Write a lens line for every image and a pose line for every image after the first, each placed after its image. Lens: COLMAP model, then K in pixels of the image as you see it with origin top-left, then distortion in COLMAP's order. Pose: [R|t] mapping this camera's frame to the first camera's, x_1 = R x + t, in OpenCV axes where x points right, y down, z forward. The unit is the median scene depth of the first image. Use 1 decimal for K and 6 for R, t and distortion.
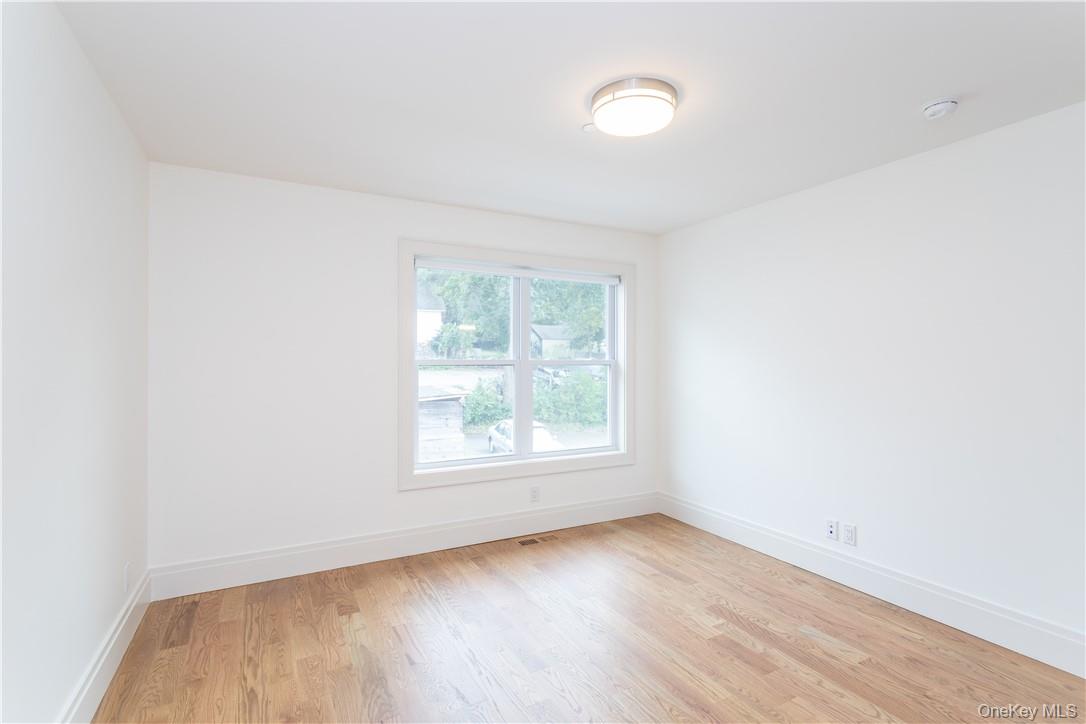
lens RADIAL K [[517.2, 0, 539.9], [0, 517.2, 358.5], [0, 0, 1]] dist [0.000294, 0.001038]
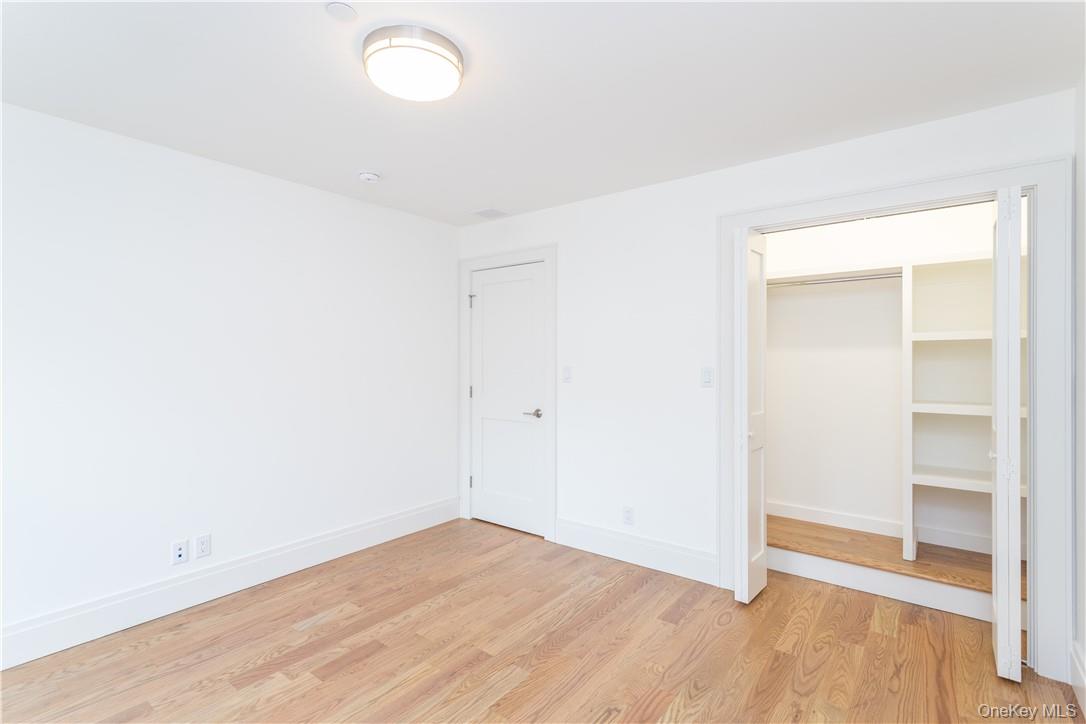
lens RADIAL K [[517.2, 0, 539.9], [0, 517.2, 358.5], [0, 0, 1]] dist [0.000294, 0.001038]
pose [[-0.414057, -0.002331, 0.910248, -0.546128], [-0.000464, 0.999997, 0.002350, -0.000210], [-0.910251, 0.000551, -0.414057, 0.915049]]
